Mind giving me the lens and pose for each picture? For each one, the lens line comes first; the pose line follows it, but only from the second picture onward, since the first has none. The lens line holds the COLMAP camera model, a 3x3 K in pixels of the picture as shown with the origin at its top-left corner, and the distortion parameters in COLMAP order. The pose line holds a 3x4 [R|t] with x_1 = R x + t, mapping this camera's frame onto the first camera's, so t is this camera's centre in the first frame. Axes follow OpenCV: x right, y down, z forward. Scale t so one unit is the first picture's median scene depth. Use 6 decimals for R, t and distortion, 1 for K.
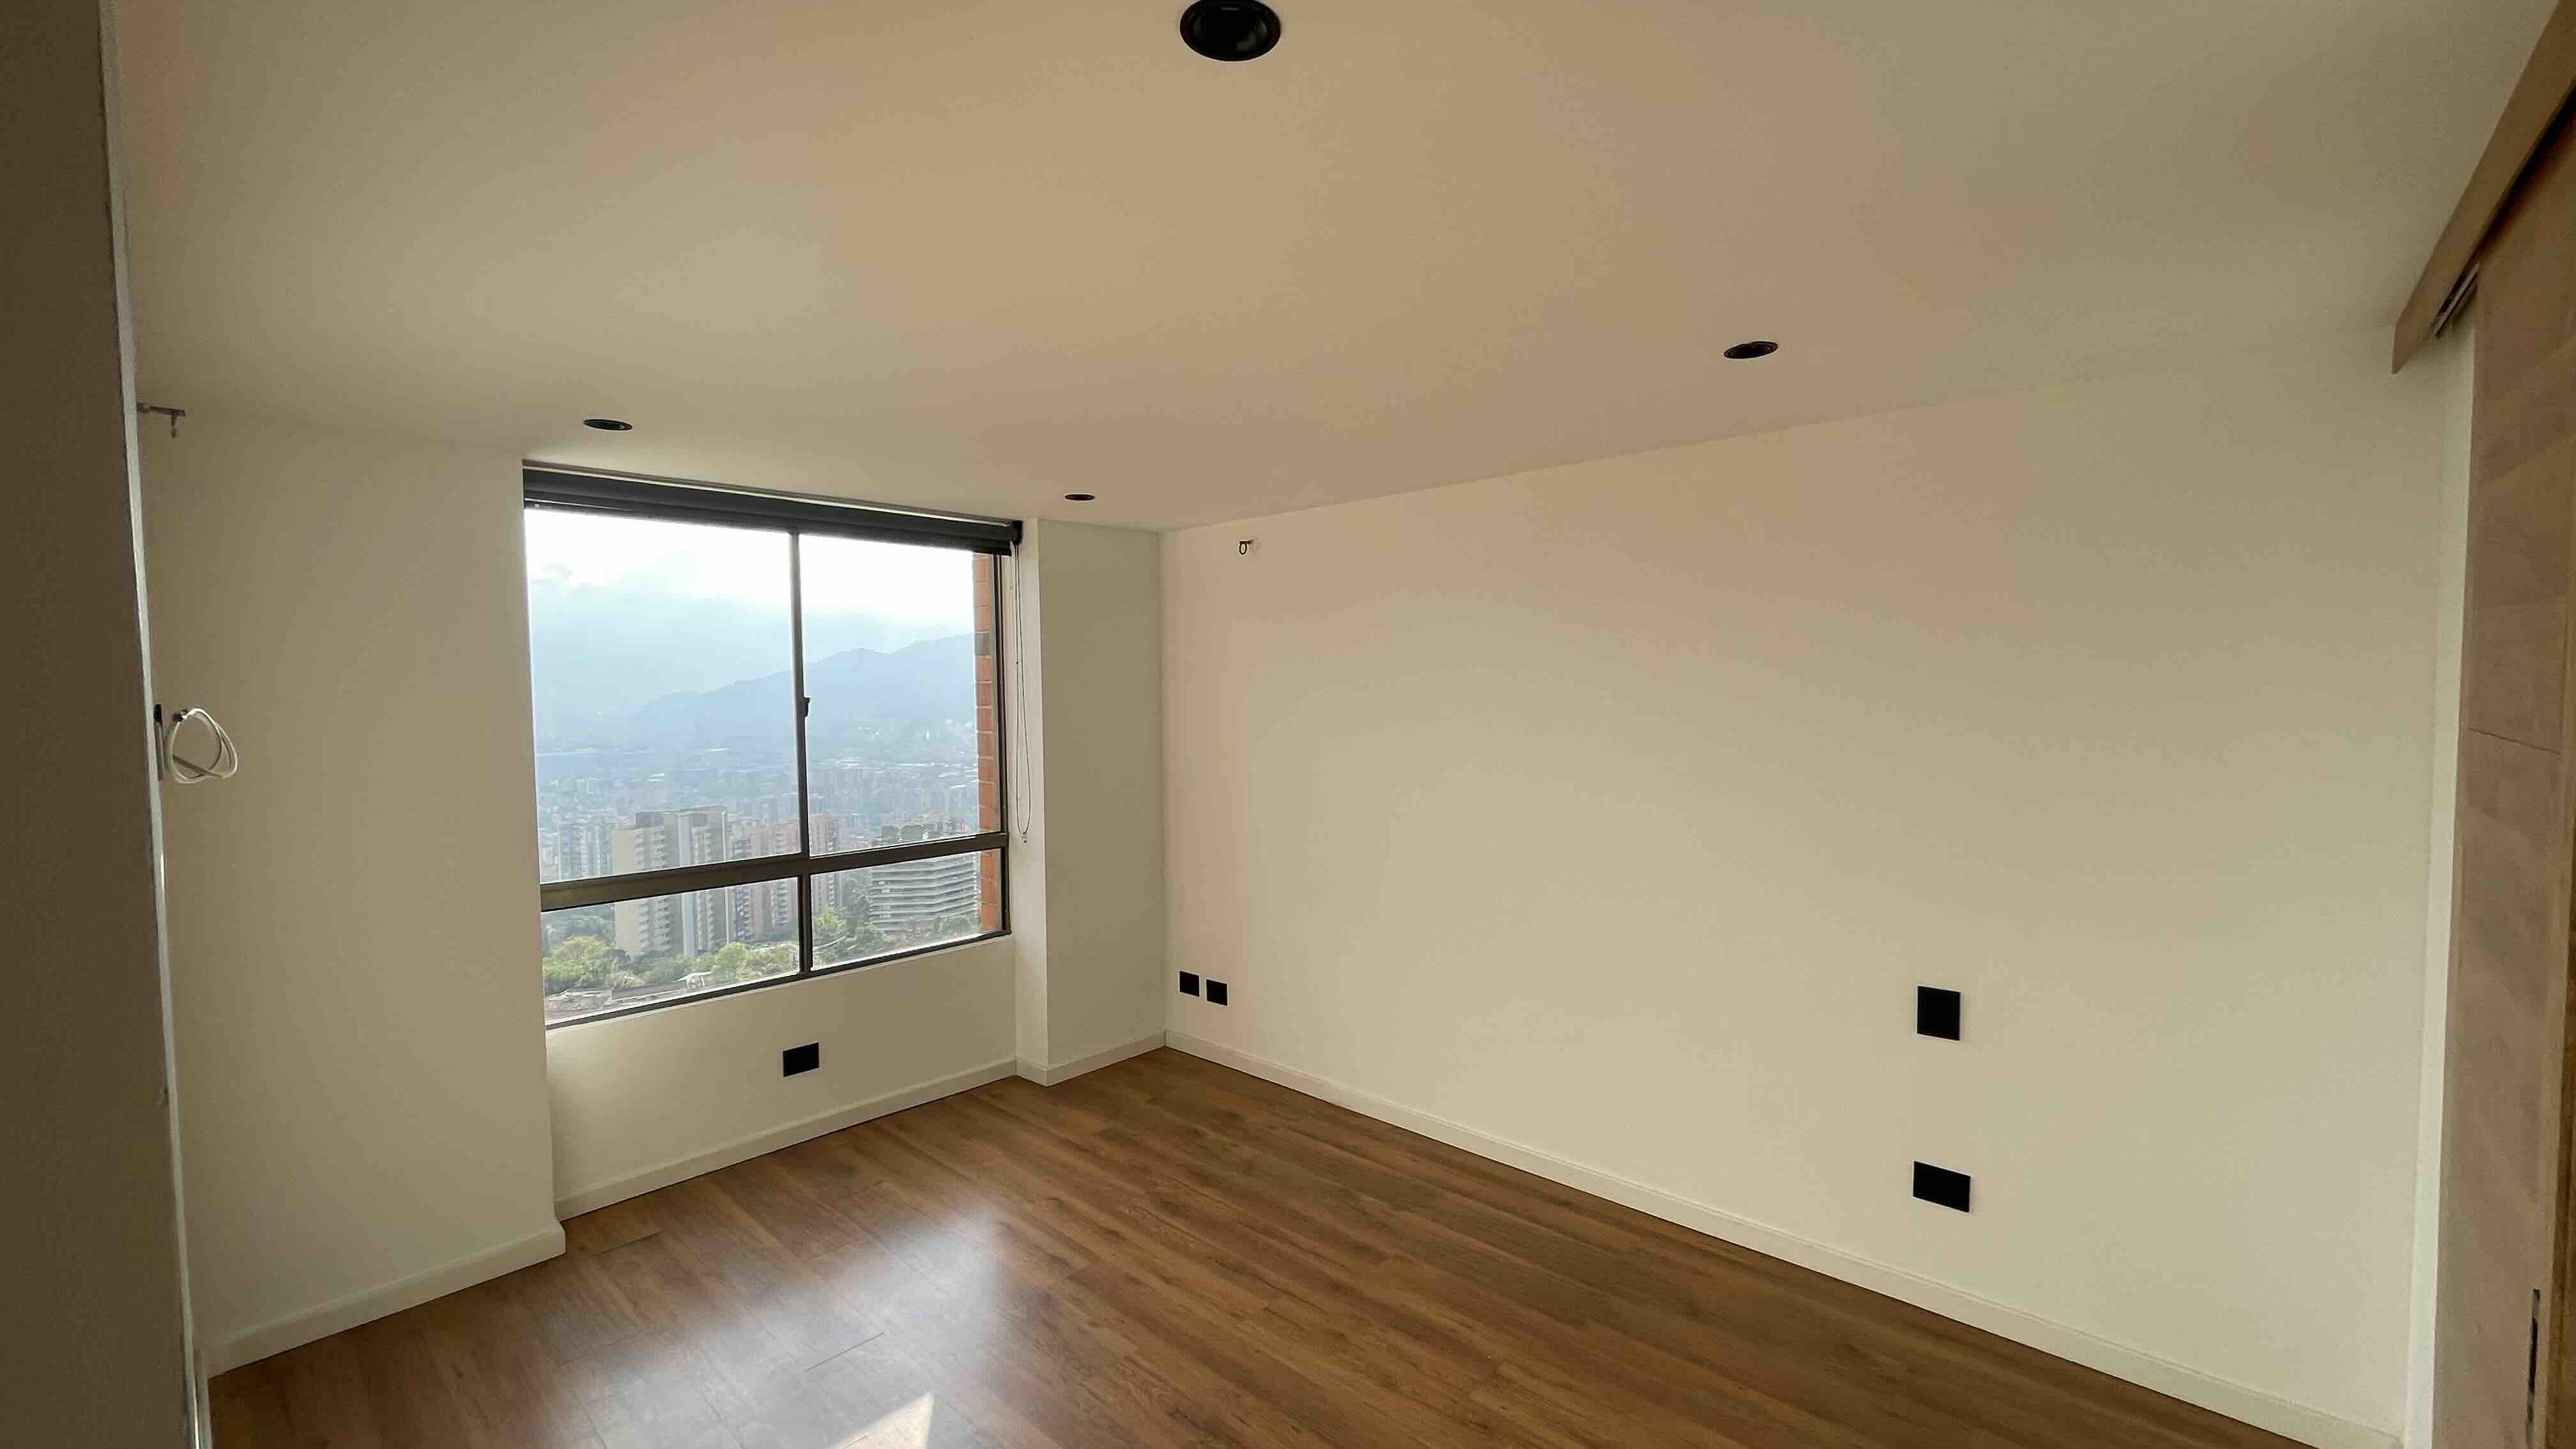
lens RADIAL K [[1040.4, 0, 1296.4], [0, 1040.4, 727.9], [0, 0, 1]] dist [-0.006528, -0.000381]
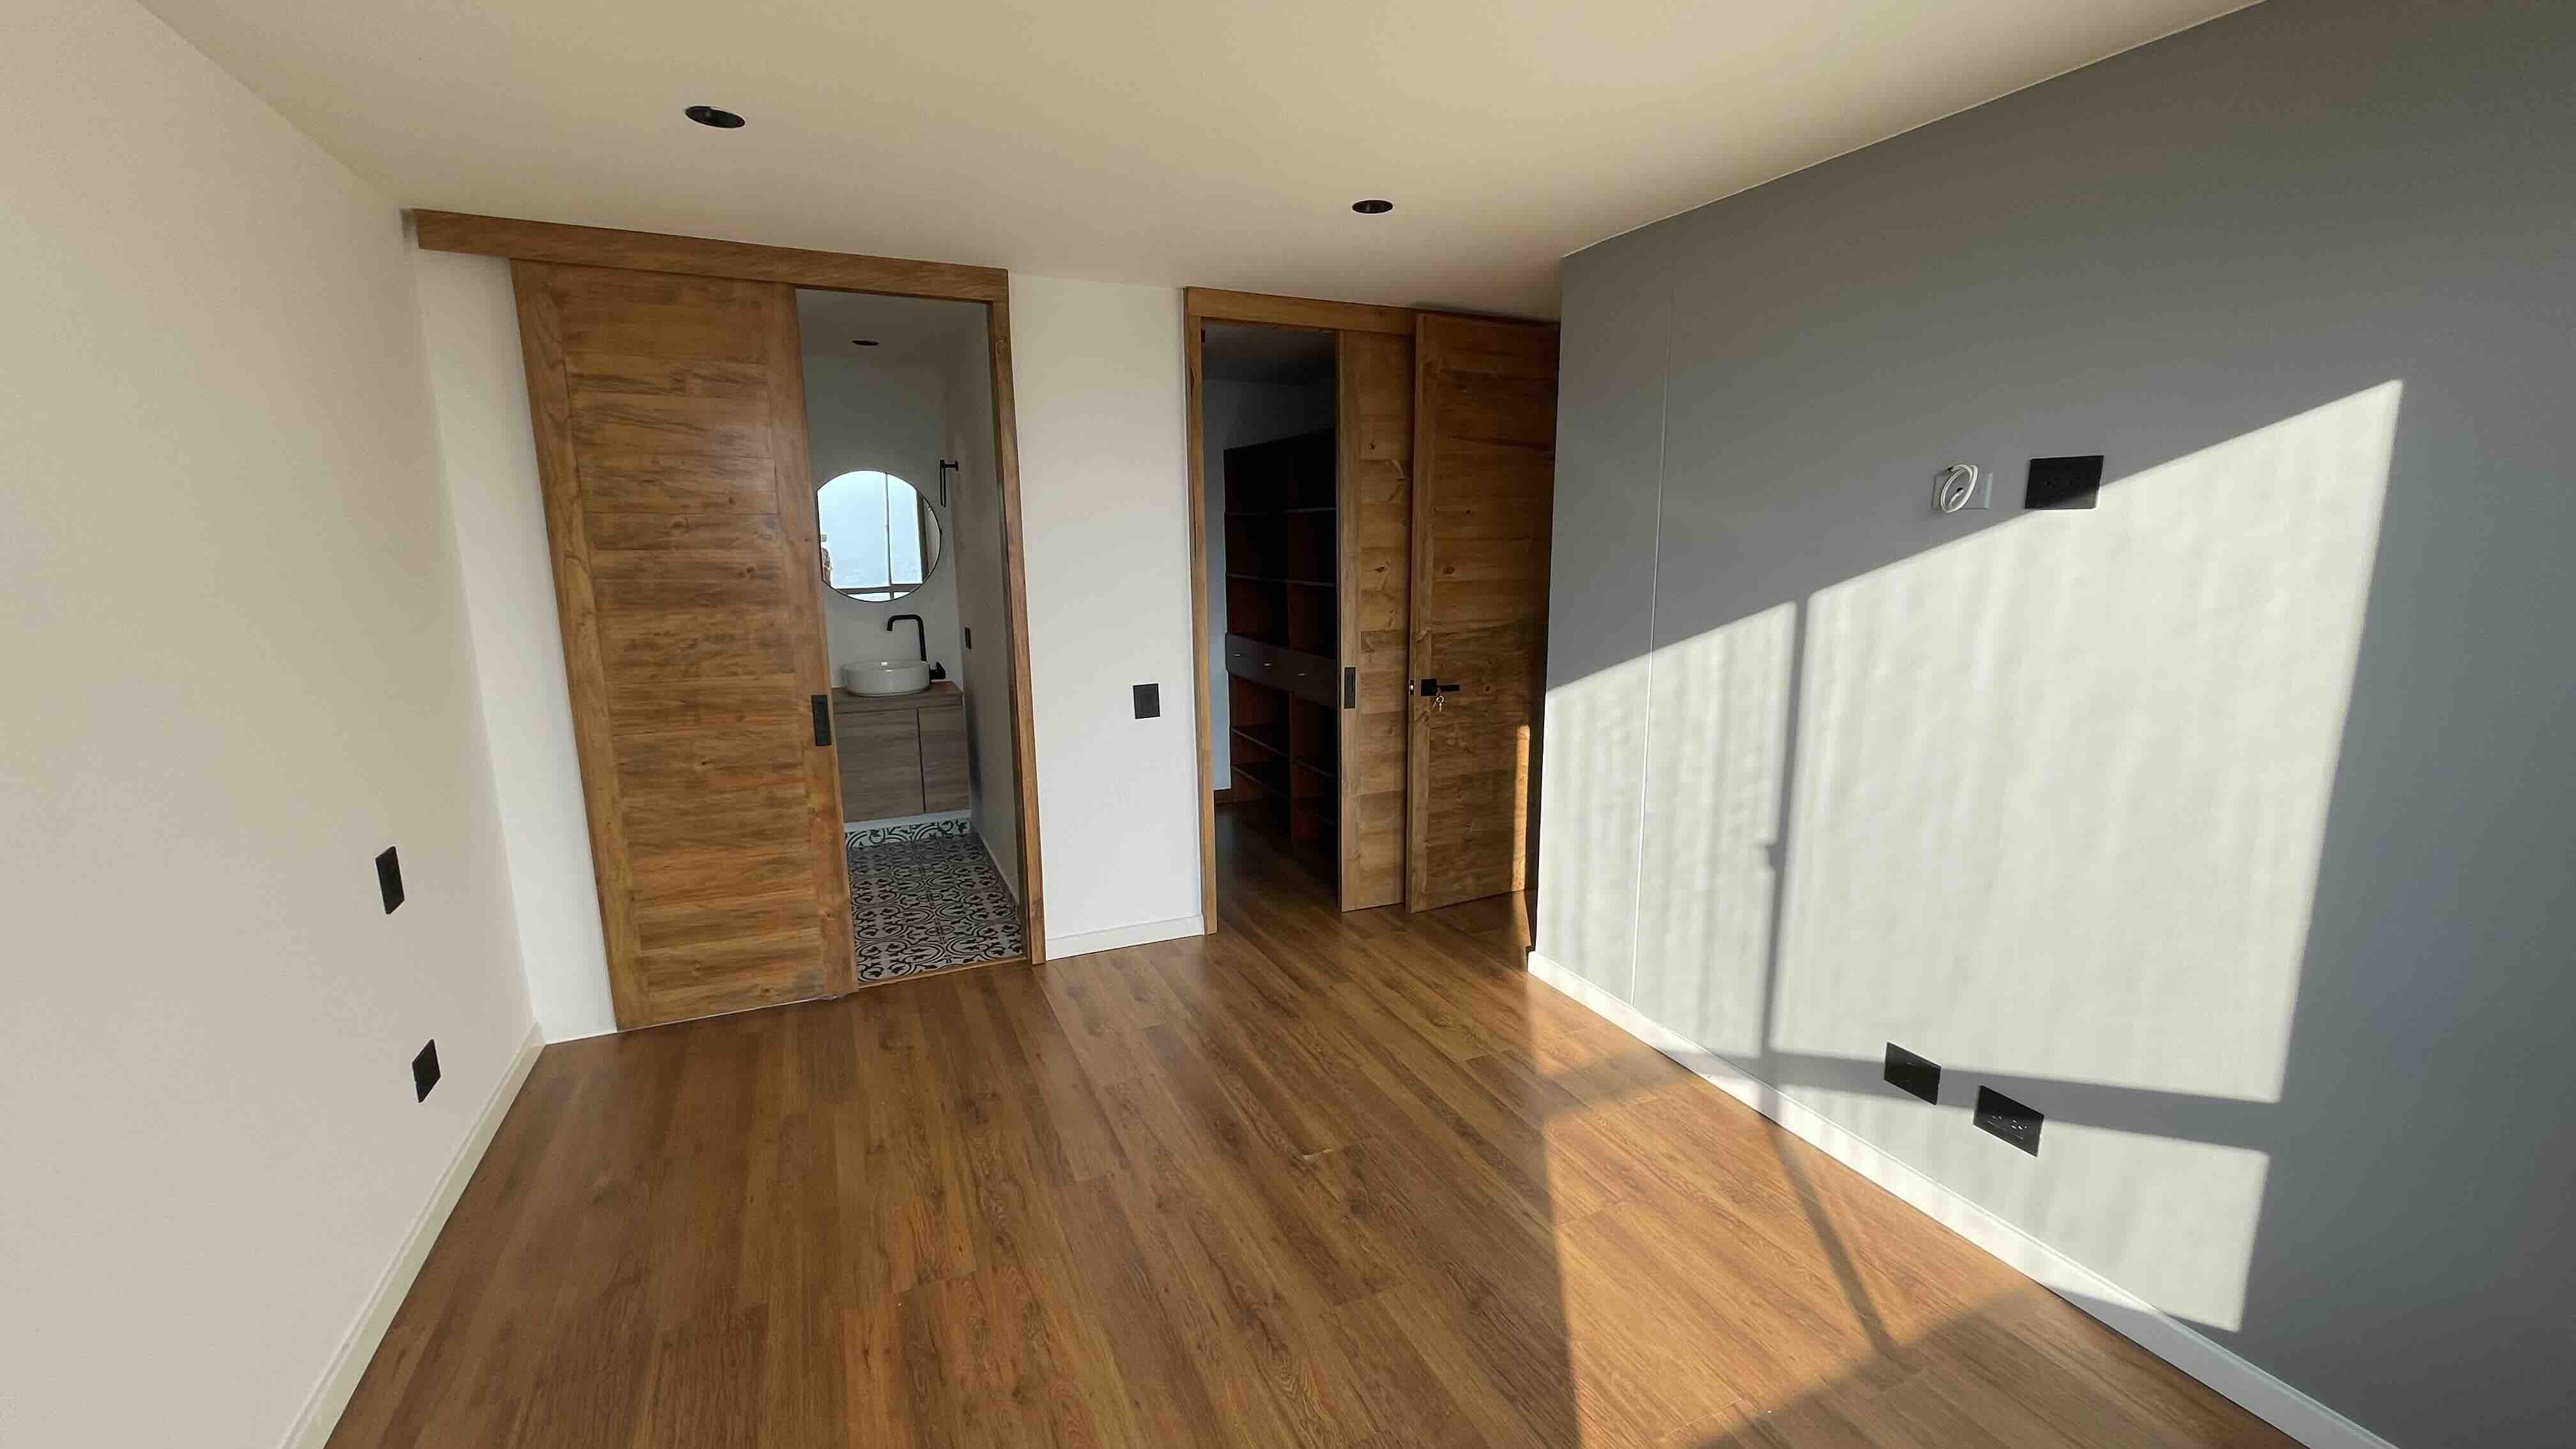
lens RADIAL K [[1040.4, 0, 1293.7], [0, 1040.4, 724.2], [0, 0, 1]] dist [-0.006528, -0.000381]
pose [[-0.917392, -0.062645, 0.393023, -0.399772], [0.028845, 0.974471, 0.222653, -0.014217], [-0.396937, 0.215597, -0.892165, 1.534908]]
